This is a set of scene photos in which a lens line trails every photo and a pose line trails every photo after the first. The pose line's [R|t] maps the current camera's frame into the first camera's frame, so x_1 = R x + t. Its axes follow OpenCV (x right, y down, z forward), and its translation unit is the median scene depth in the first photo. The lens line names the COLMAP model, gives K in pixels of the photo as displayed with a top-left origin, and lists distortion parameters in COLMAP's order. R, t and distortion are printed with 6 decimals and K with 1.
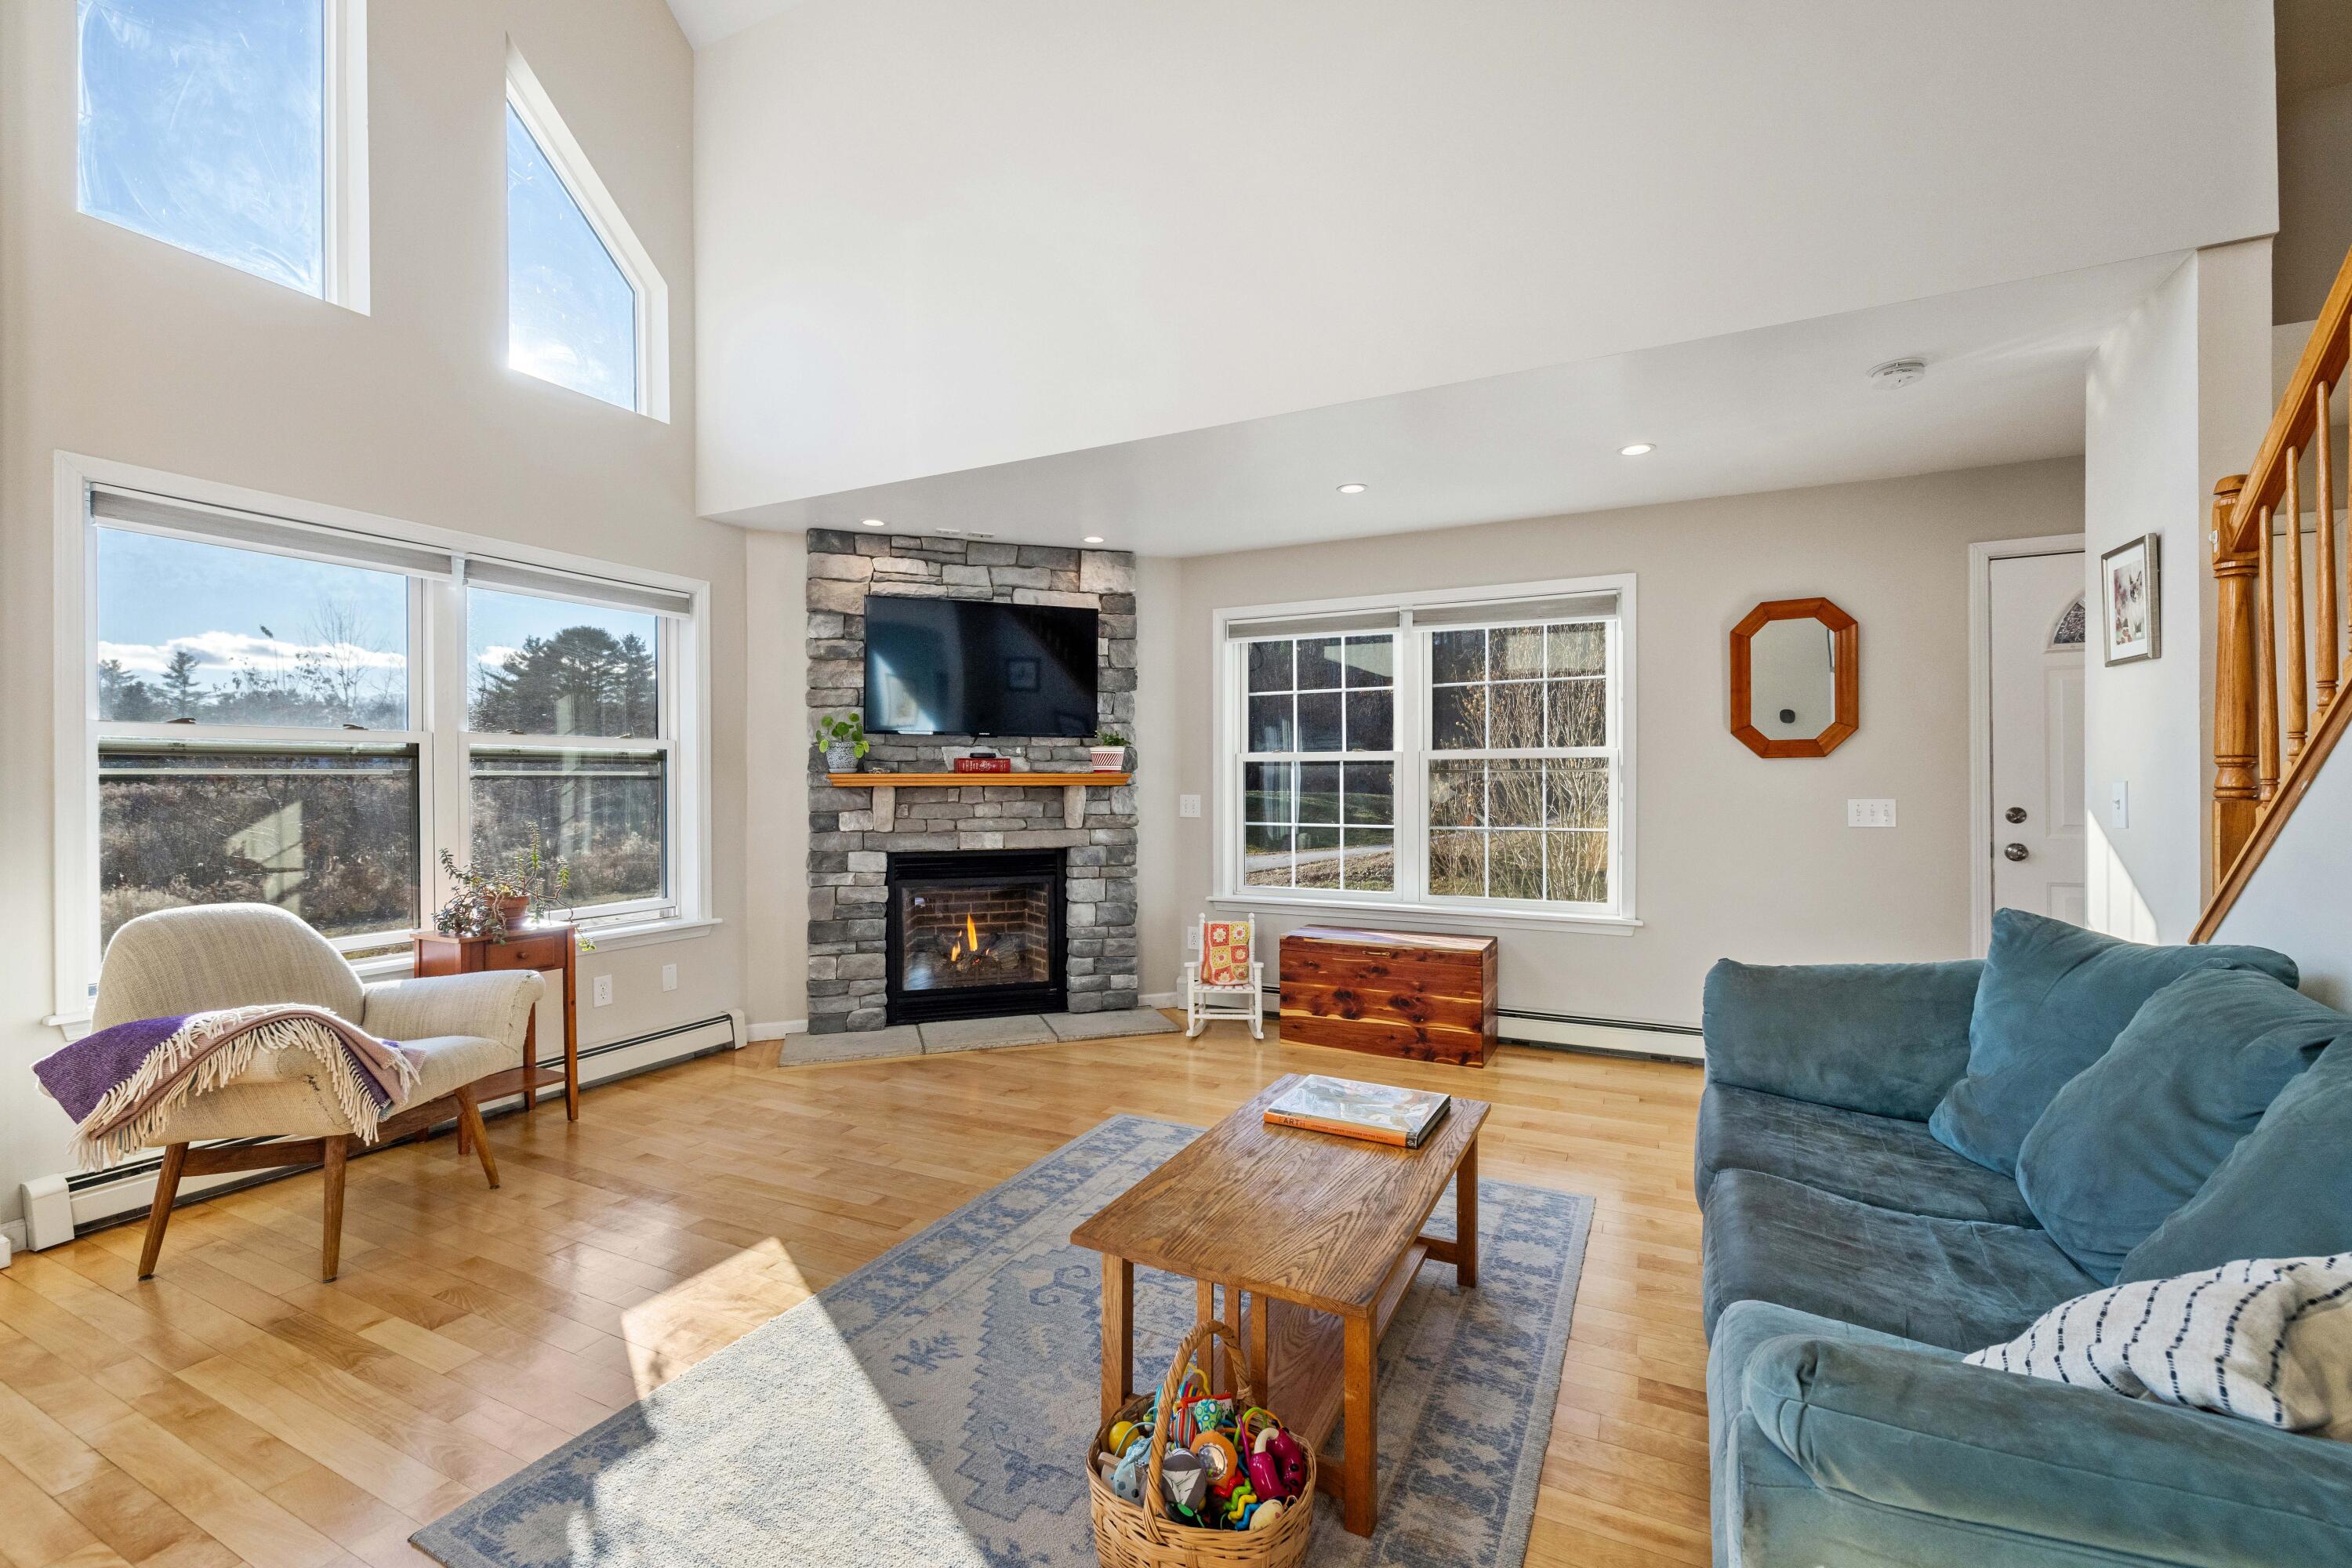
lens RADIAL K [[988.9, 0, 1171.9], [0, 988.9, 785.4], [0, 0, 1]] dist [-0.001091, 0.000491]
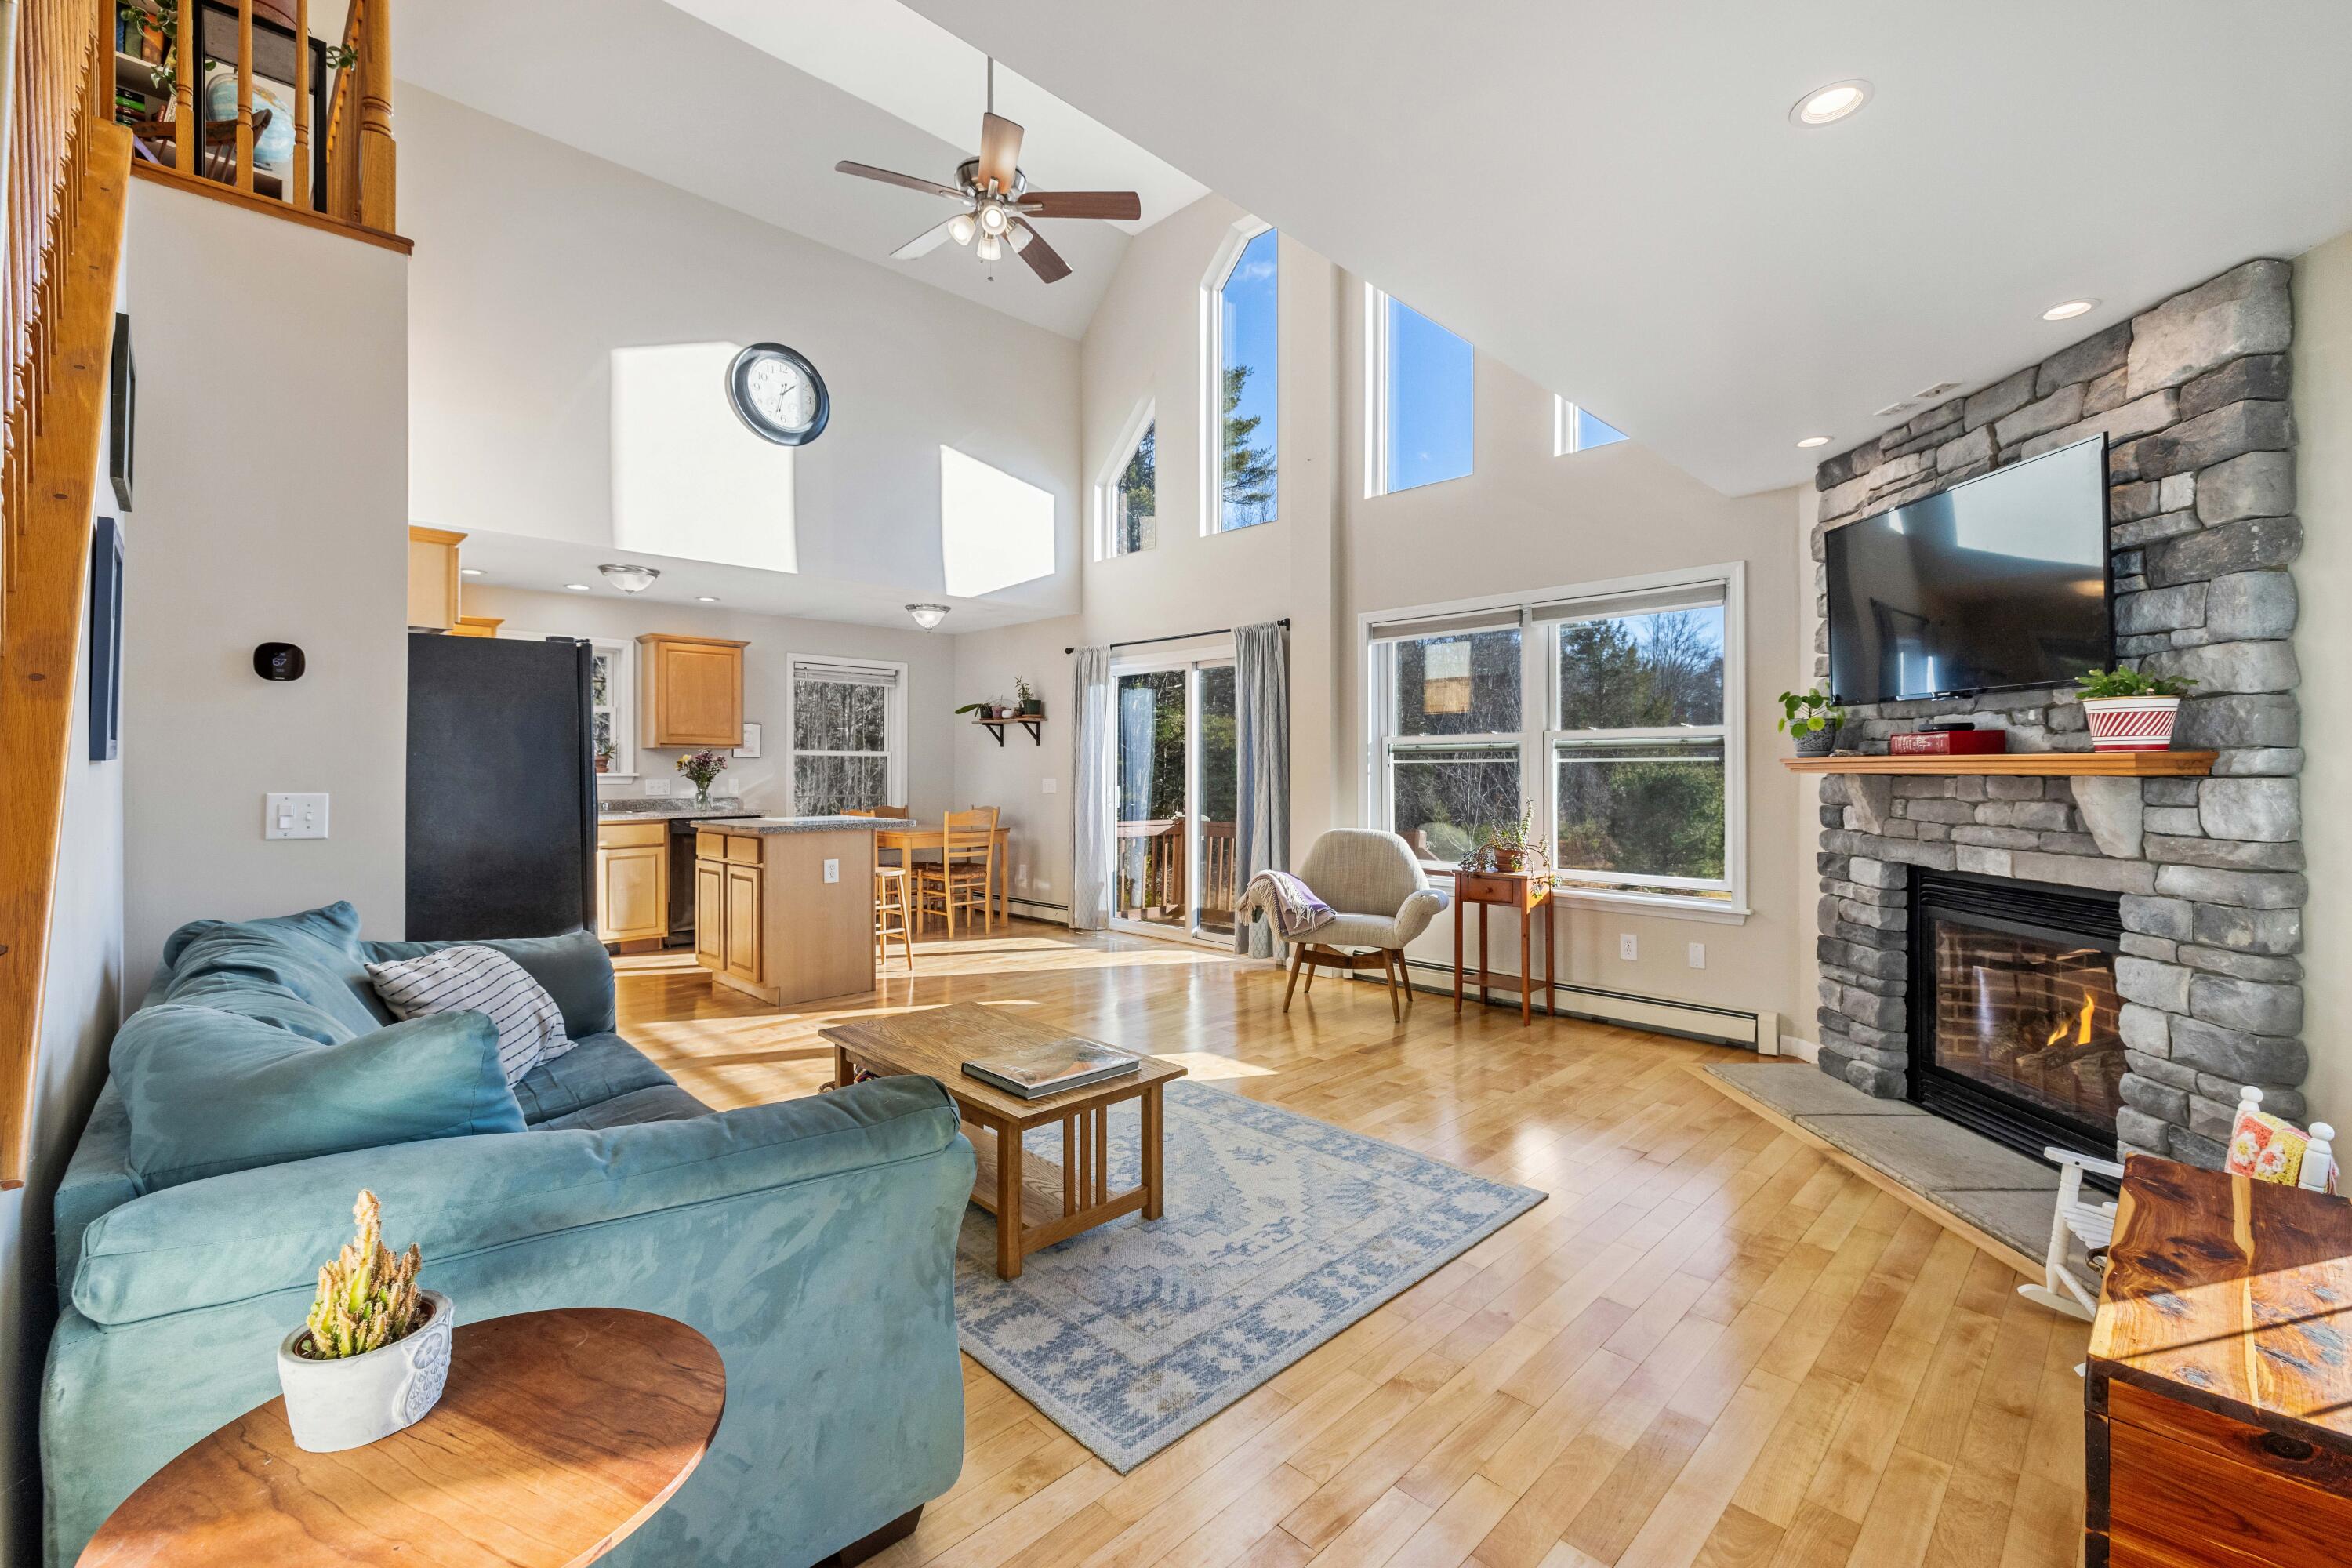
lens RADIAL K [[988.9, 0, 1174.0], [0, 988.9, 767.9], [0, 0, 1]] dist [-0.001091, 0.000491]
pose [[-0.321417, 0.003201, -0.946932, 0.649454], [-0.002410, 0.999988, 0.004199, -0.005693], [0.946935, 0.003632, -0.321405, 0.809414]]
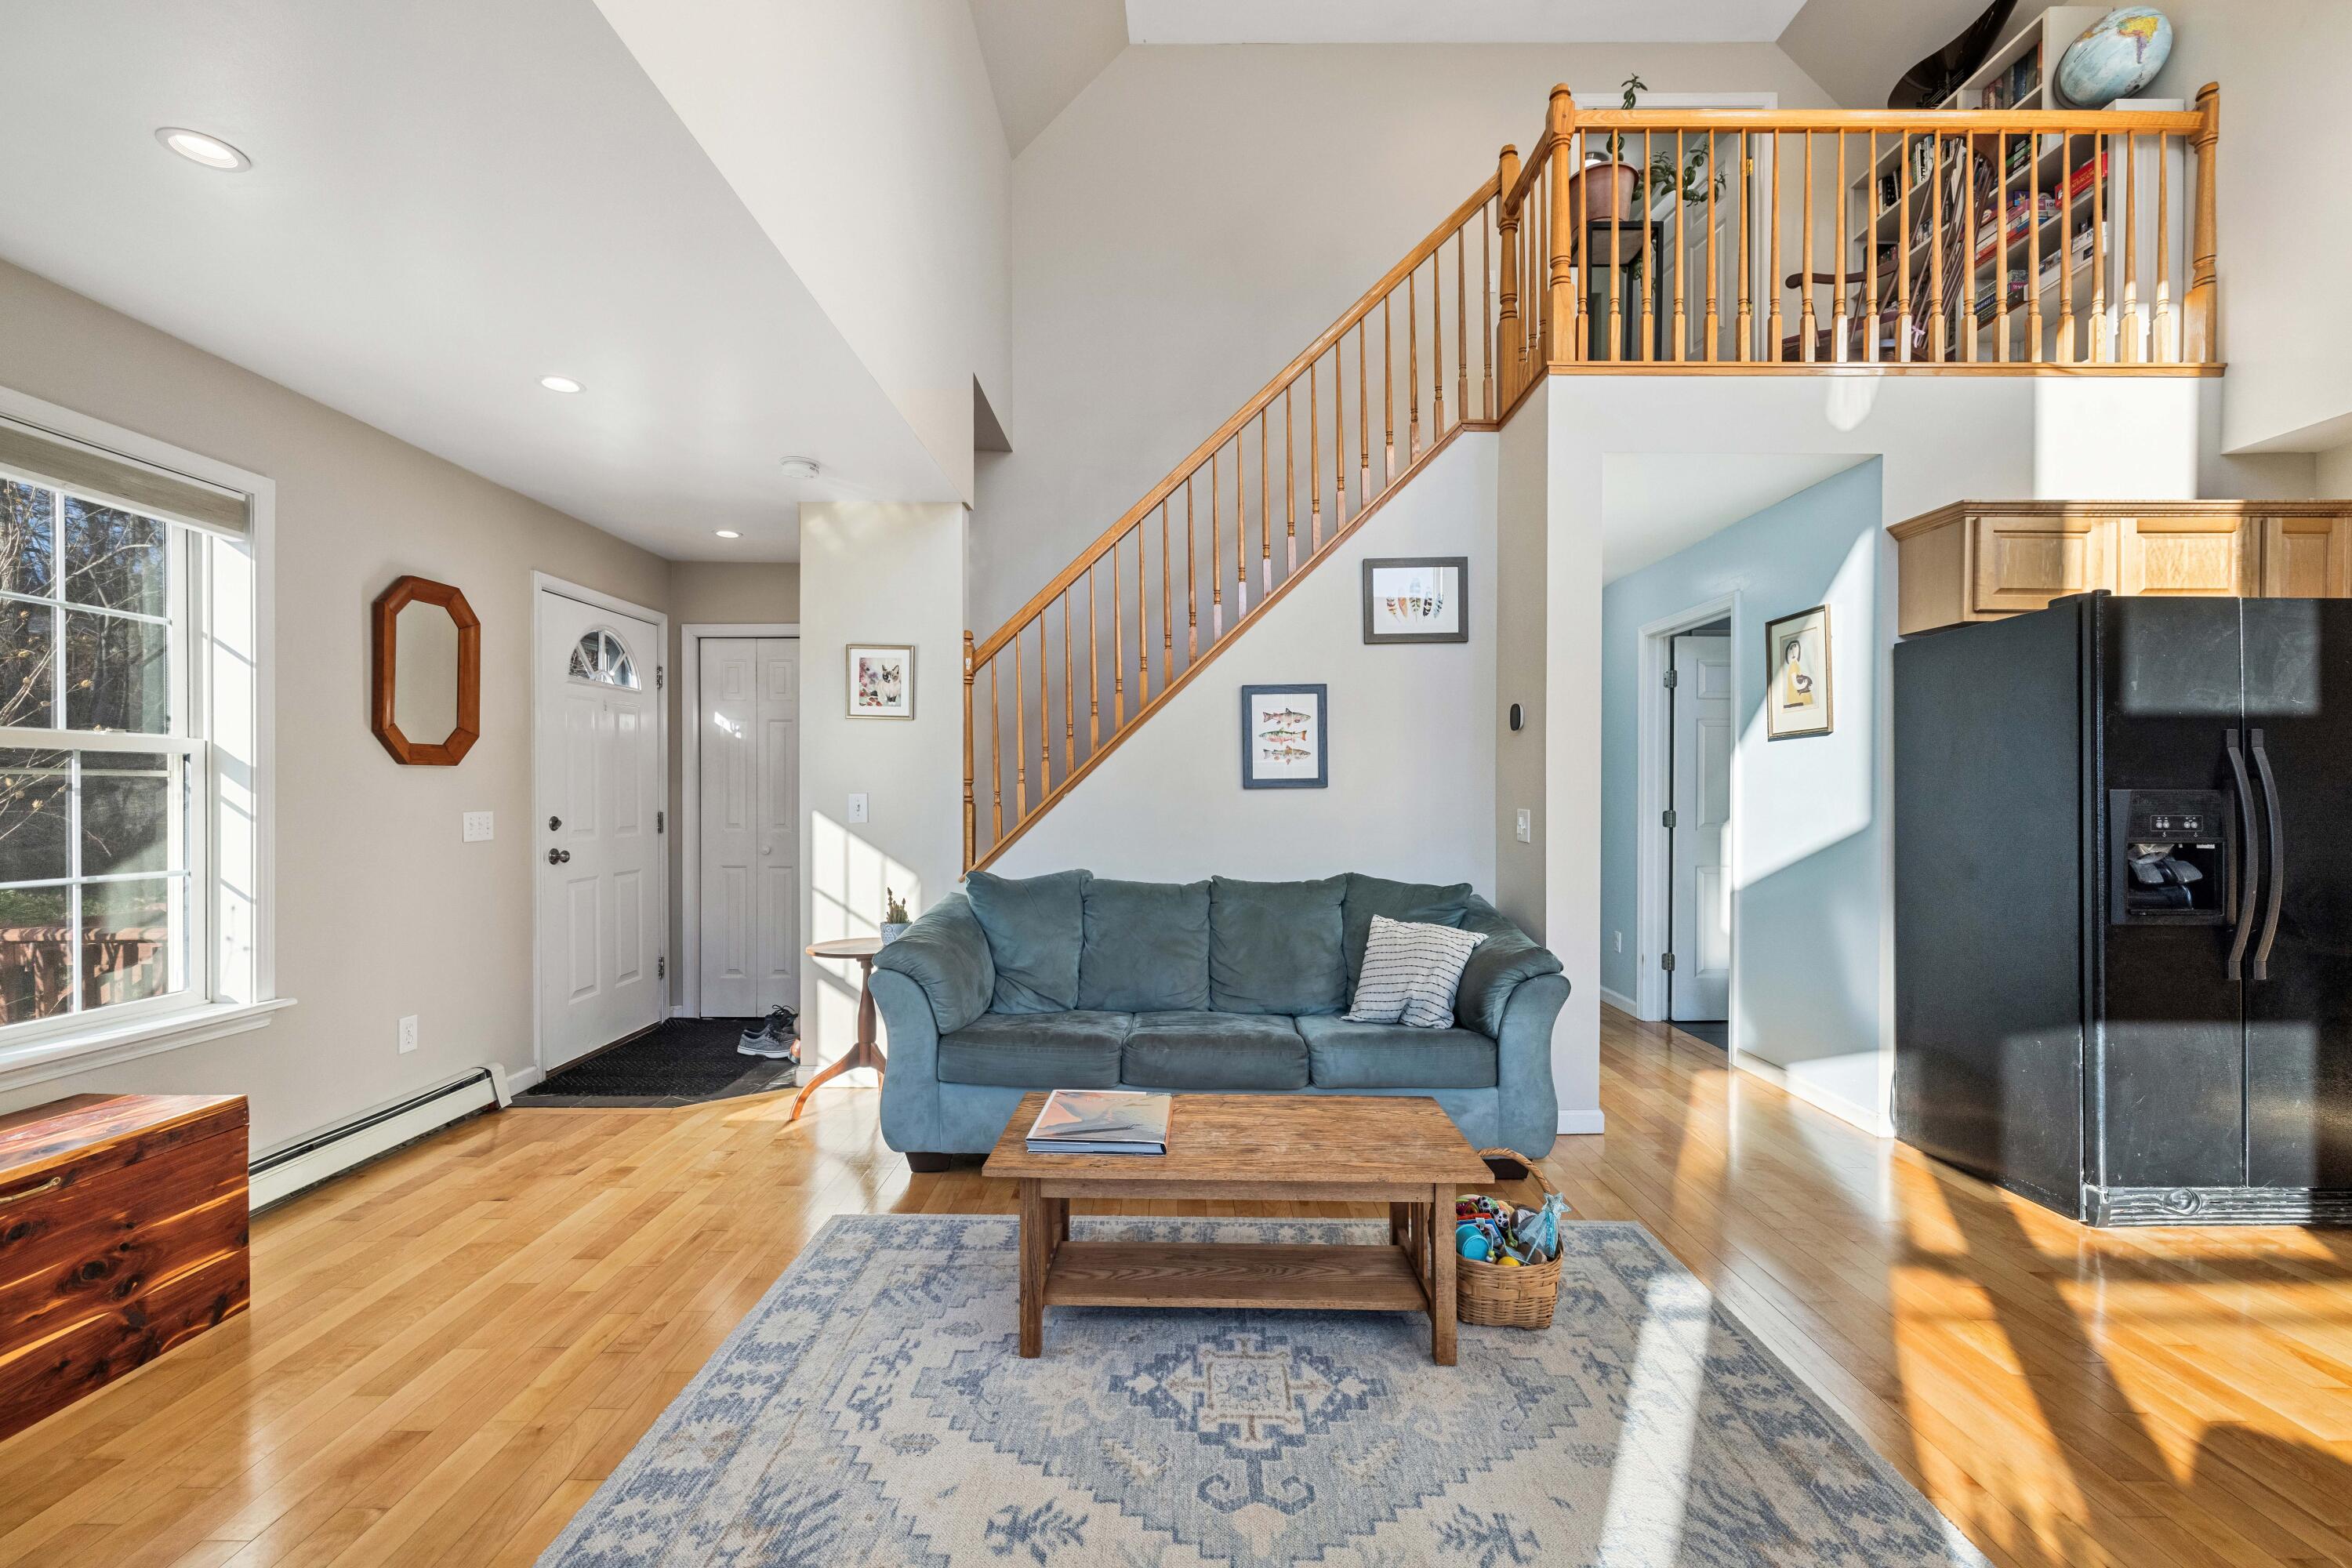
lens RADIAL K [[988.9, 0, 1172.3], [0, 988.9, 798.1], [0, 0, 1]] dist [-0.001091, 0.000491]
pose [[-0.441042, -0.001253, 0.897486, -0.399145], [0.004094, 0.999986, 0.003408, 0.000282], [-0.897477, 0.005177, -0.441031, 0.750941]]
